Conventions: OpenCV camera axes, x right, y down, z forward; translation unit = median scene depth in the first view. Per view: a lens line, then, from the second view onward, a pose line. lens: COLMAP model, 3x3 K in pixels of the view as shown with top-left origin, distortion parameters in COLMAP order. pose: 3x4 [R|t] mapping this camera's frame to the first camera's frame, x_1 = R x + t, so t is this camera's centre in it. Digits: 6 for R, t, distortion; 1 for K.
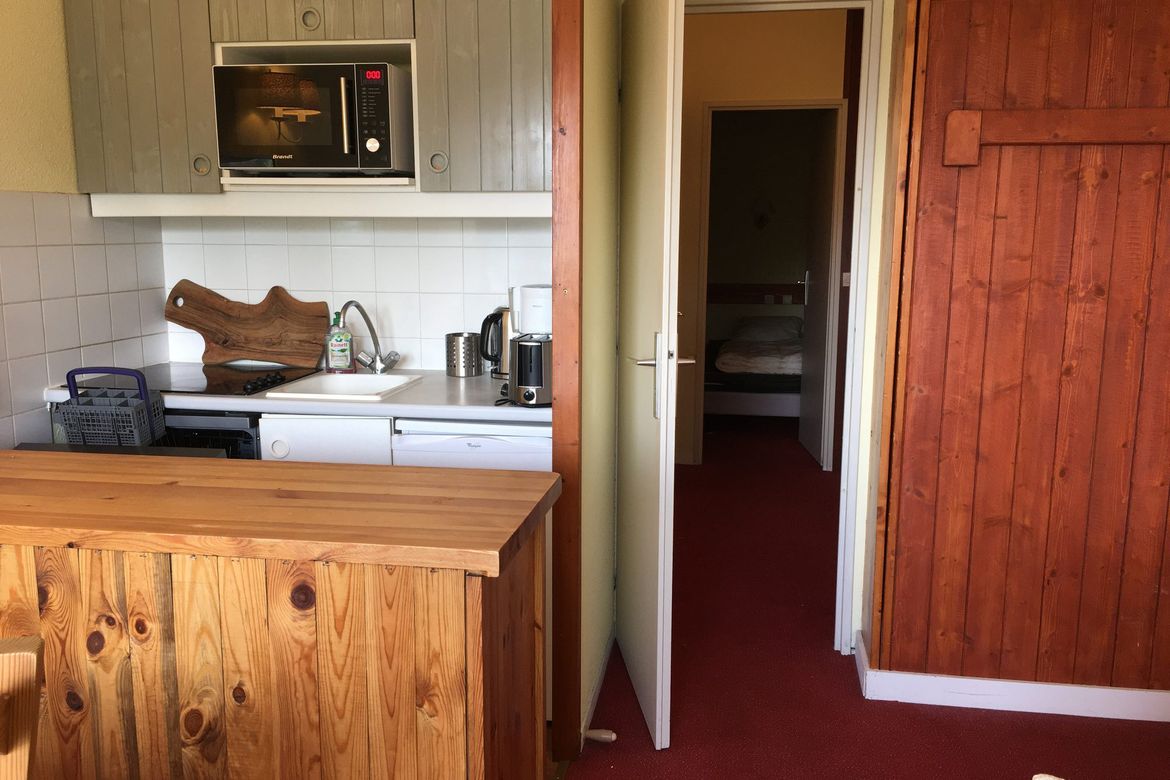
lens RADIAL K [[989.3, 0, 590.1], [0, 989.3, 388.7], [0, 0, 1]] dist [0.051528, -0.053960]
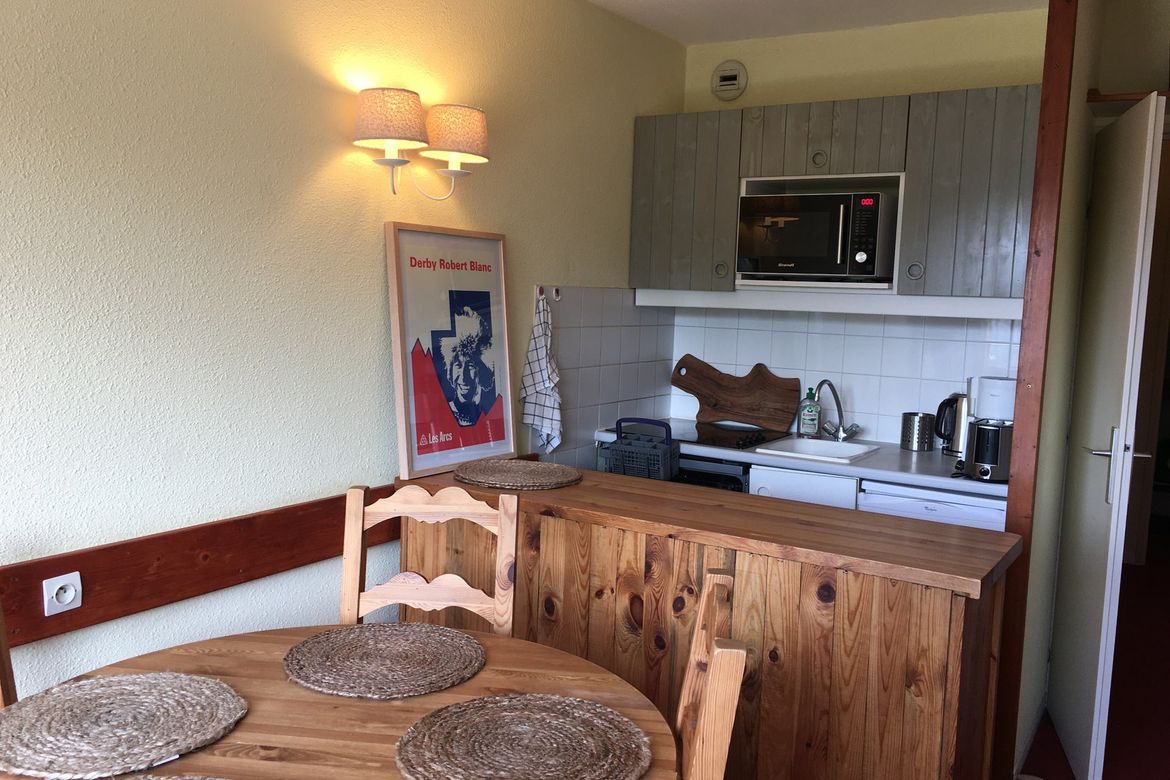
lens RADIAL K [[989.3, 0, 578.7], [0, 989.3, 390.6], [0, 0, 1]] dist [0.051528, -0.053960]
pose [[0.916179, 0.068416, -0.394887, -0.041638], [-0.095106, 0.994290, -0.048388, 0.014017], [0.389322, 0.081888, 0.917454, -0.264949]]
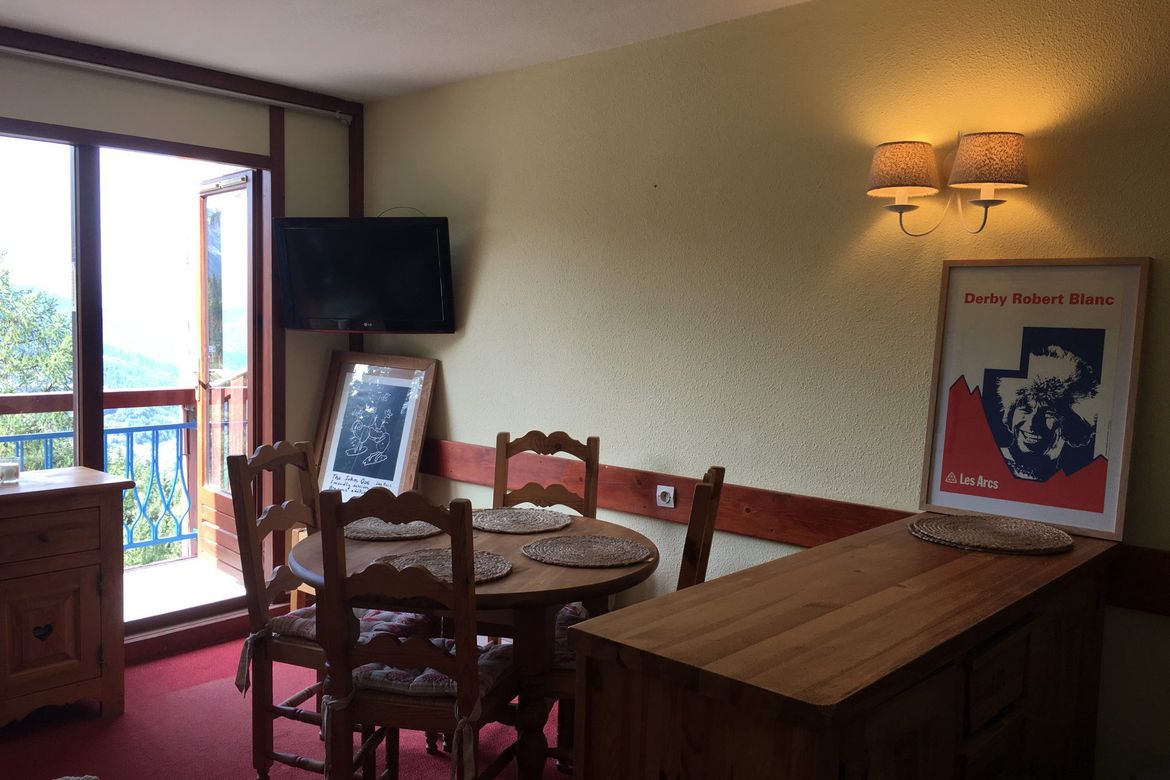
lens RADIAL K [[989.3, 0, 583.0], [0, 989.3, 397.4], [0, 0, 1]] dist [0.051528, -0.053960]
pose [[-0.535546, 0.056545, -0.842611, 0.451153], [-0.159940, 0.972907, 0.166944, -0.155255], [0.829222, 0.224173, -0.511993, 0.787204]]
